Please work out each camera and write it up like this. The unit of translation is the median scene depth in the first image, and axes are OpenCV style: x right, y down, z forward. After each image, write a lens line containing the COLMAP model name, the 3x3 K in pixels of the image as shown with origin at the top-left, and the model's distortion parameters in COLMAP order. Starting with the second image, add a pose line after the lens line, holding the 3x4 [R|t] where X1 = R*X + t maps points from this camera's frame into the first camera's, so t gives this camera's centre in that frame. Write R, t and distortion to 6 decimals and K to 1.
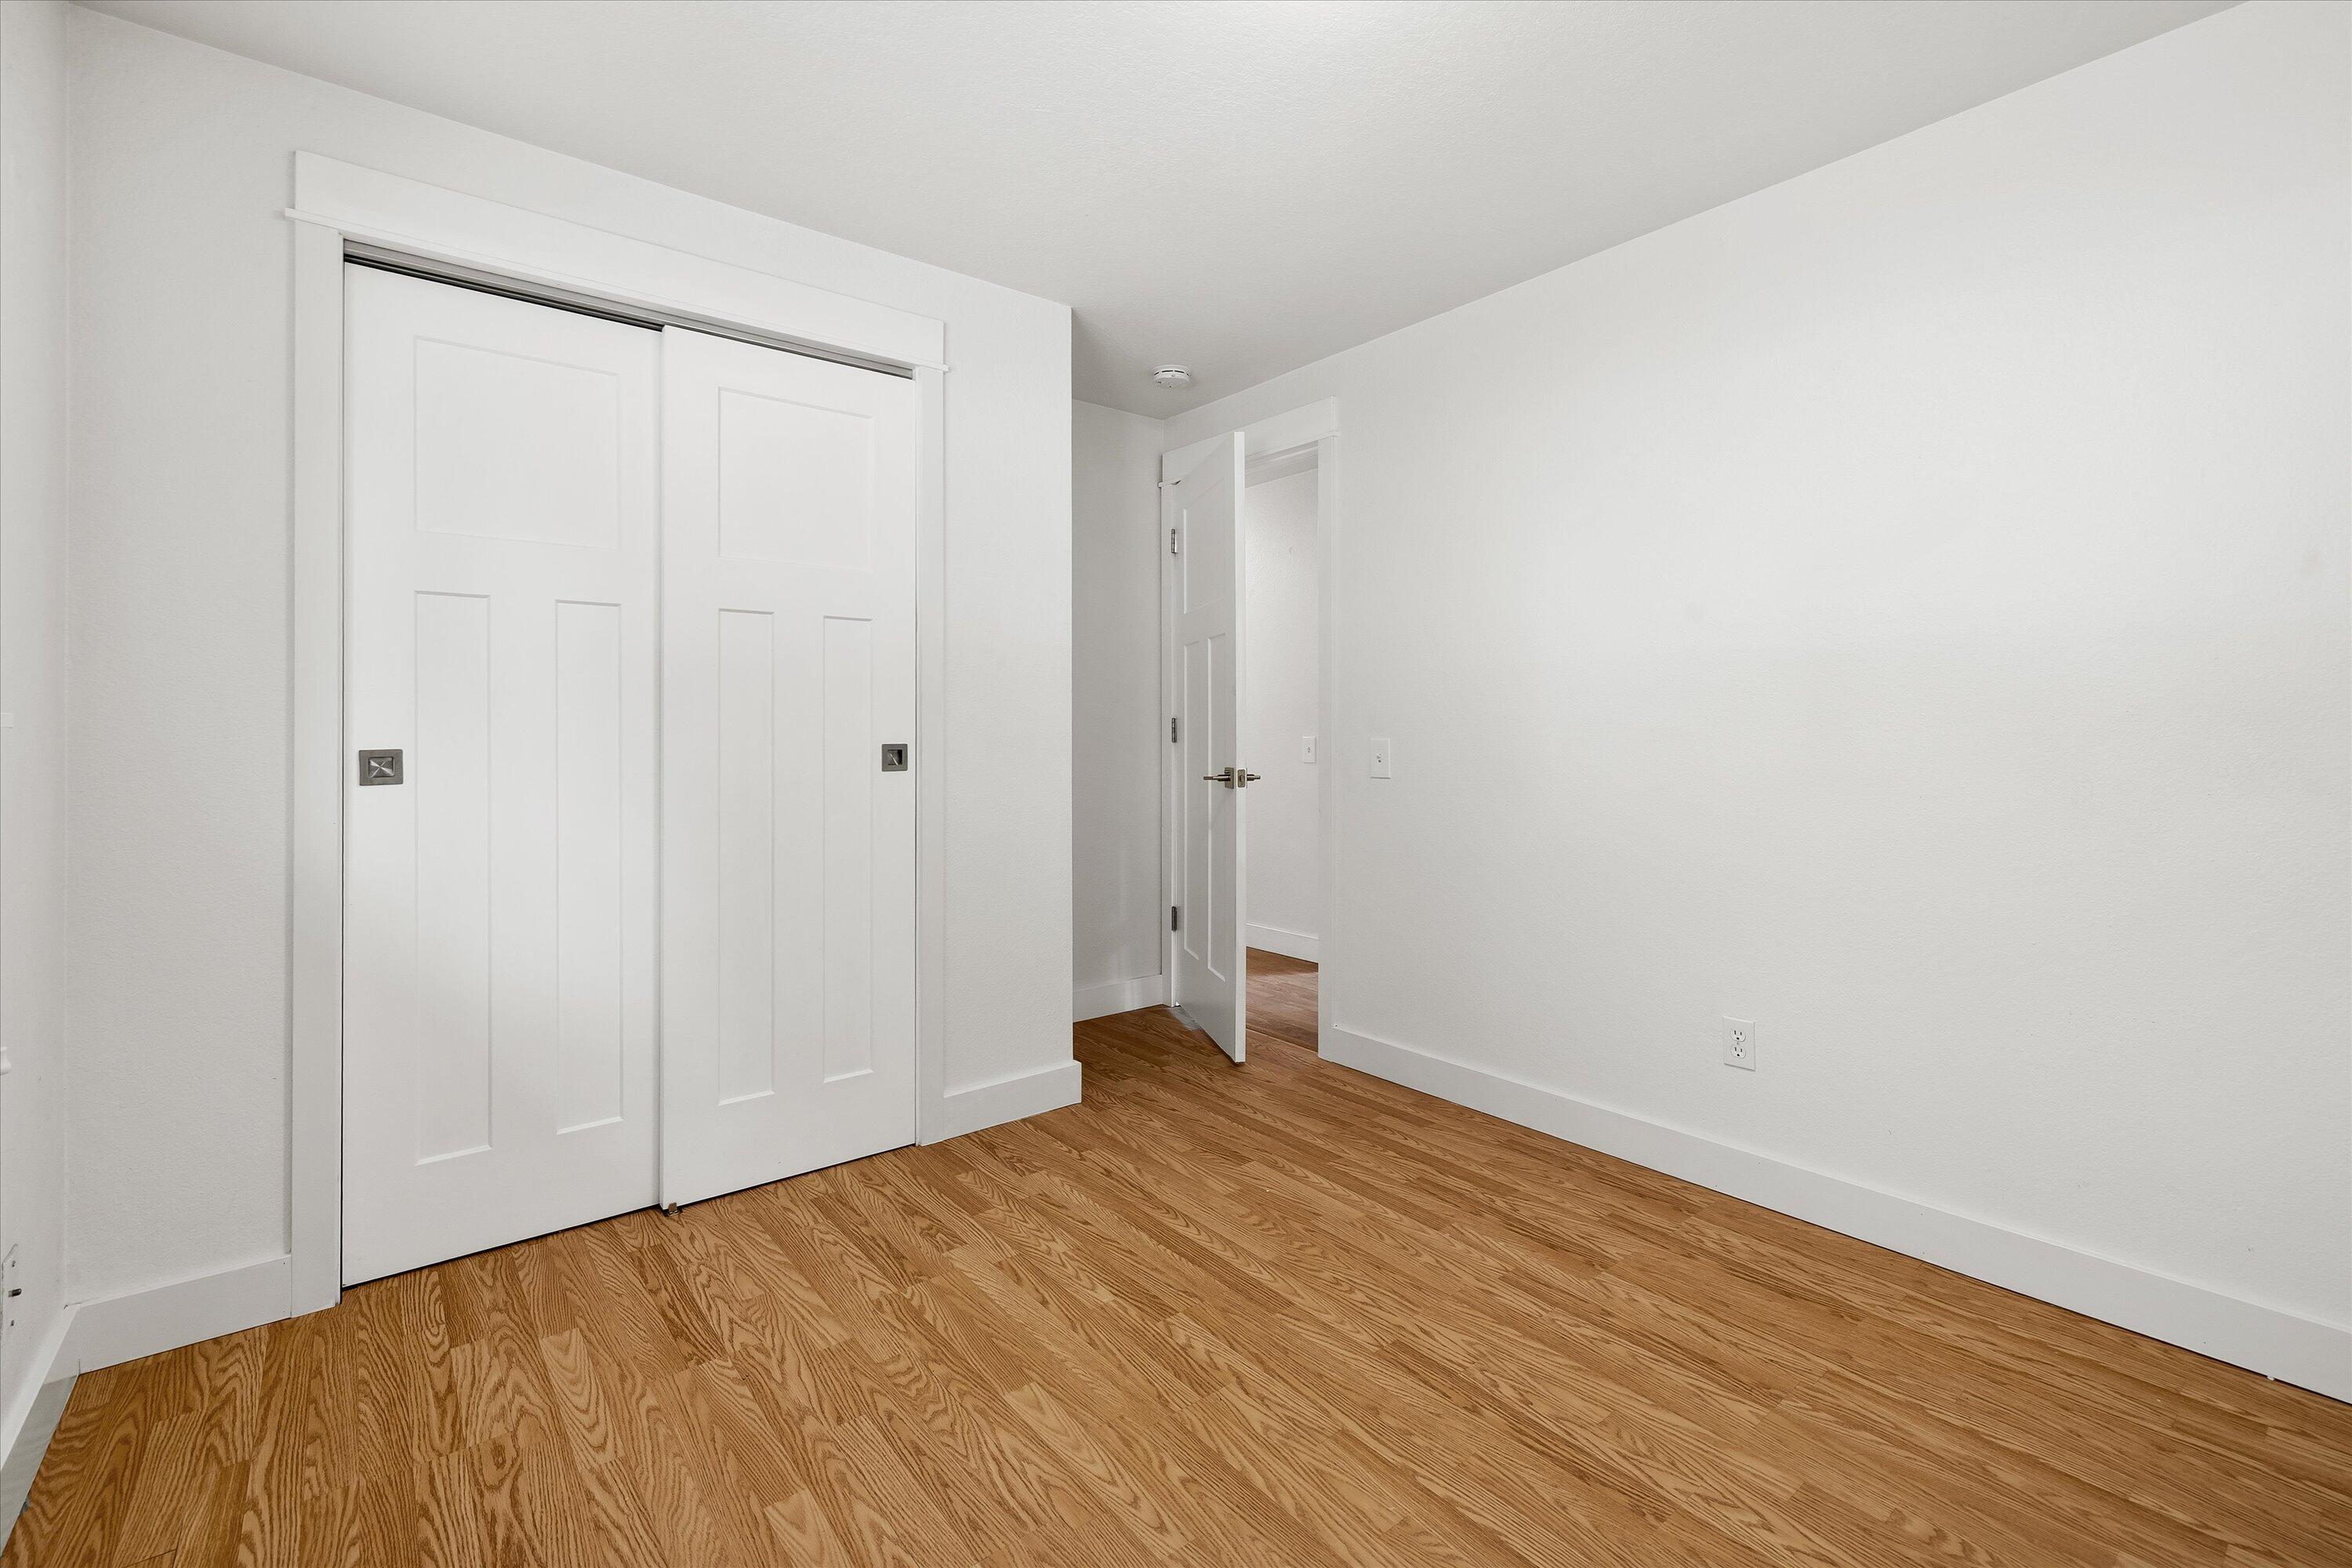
lens RADIAL K [[1044.0, 0, 1182.3], [0, 1044.0, 735.9], [0, 0, 1]] dist [-0.000187, 0.000404]
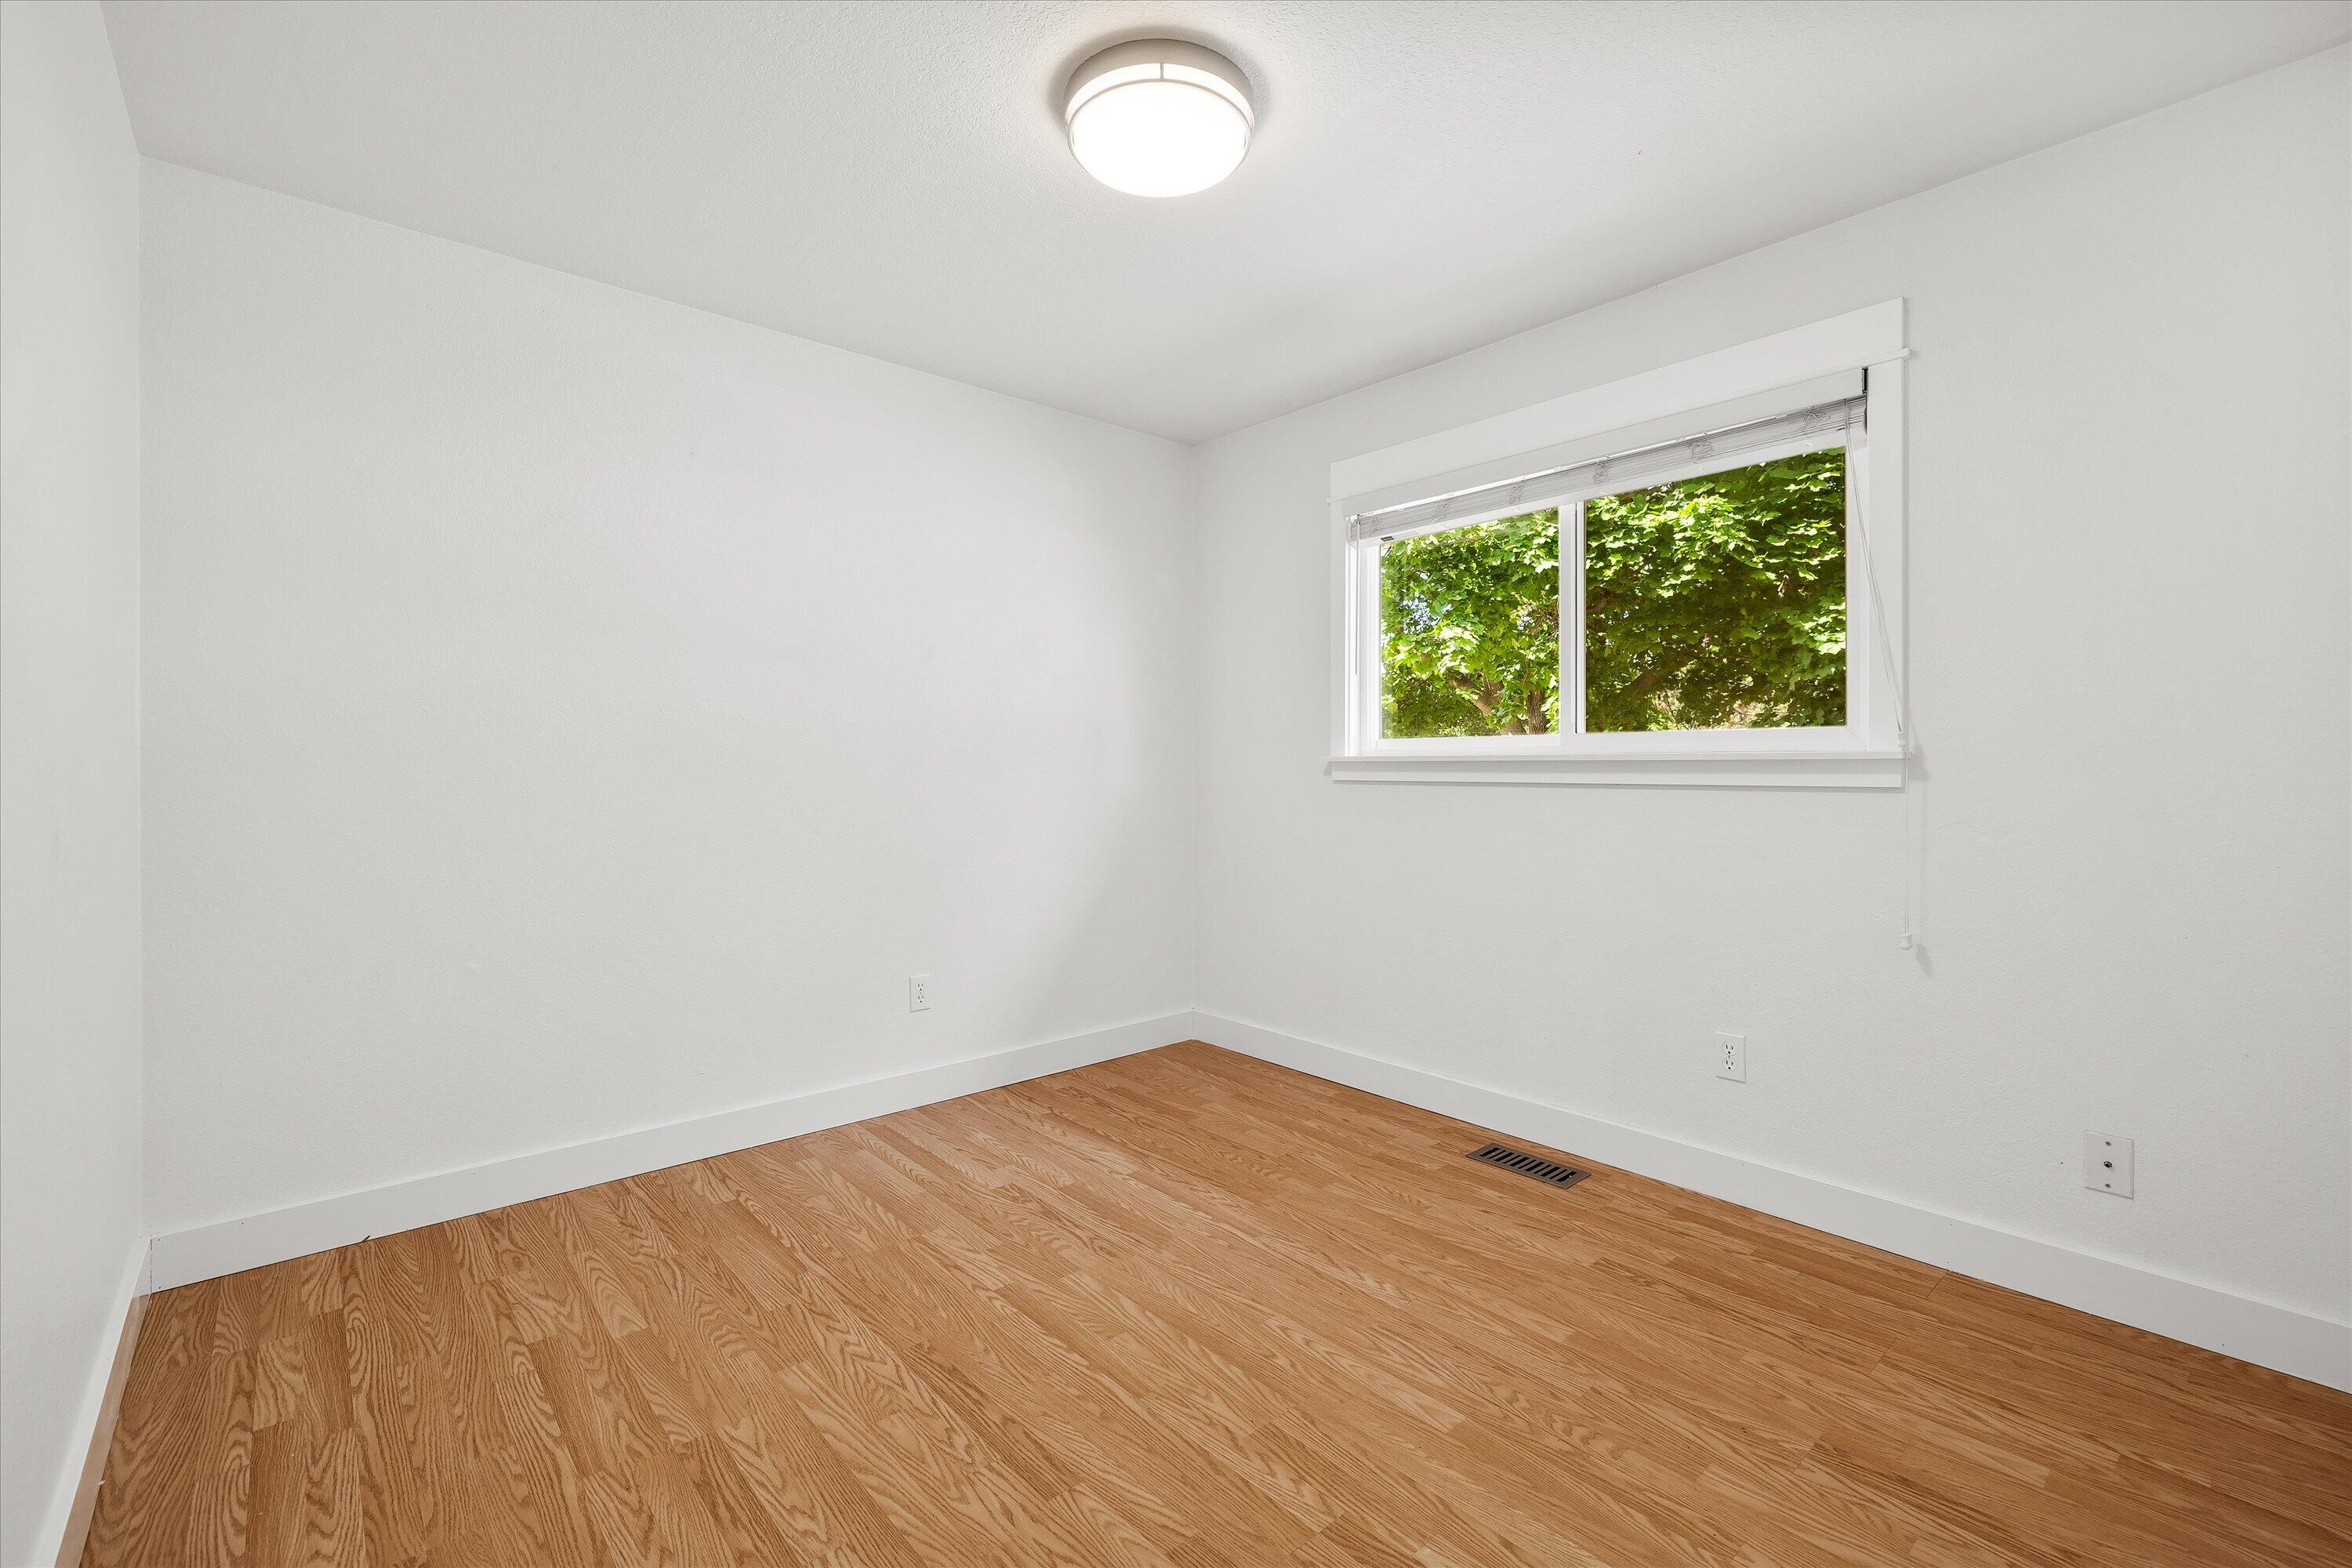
lens RADIAL K [[1044.0, 0, 1160.1], [0, 1044.0, 763.0], [0, 0, 1]] dist [-0.000187, 0.000404]
pose [[-0.999771, 0.004036, -0.021009, 0.147448], [0.003927, 0.999979, 0.005249, -0.012210], [0.021029, 0.005165, -0.999766, 2.042021]]
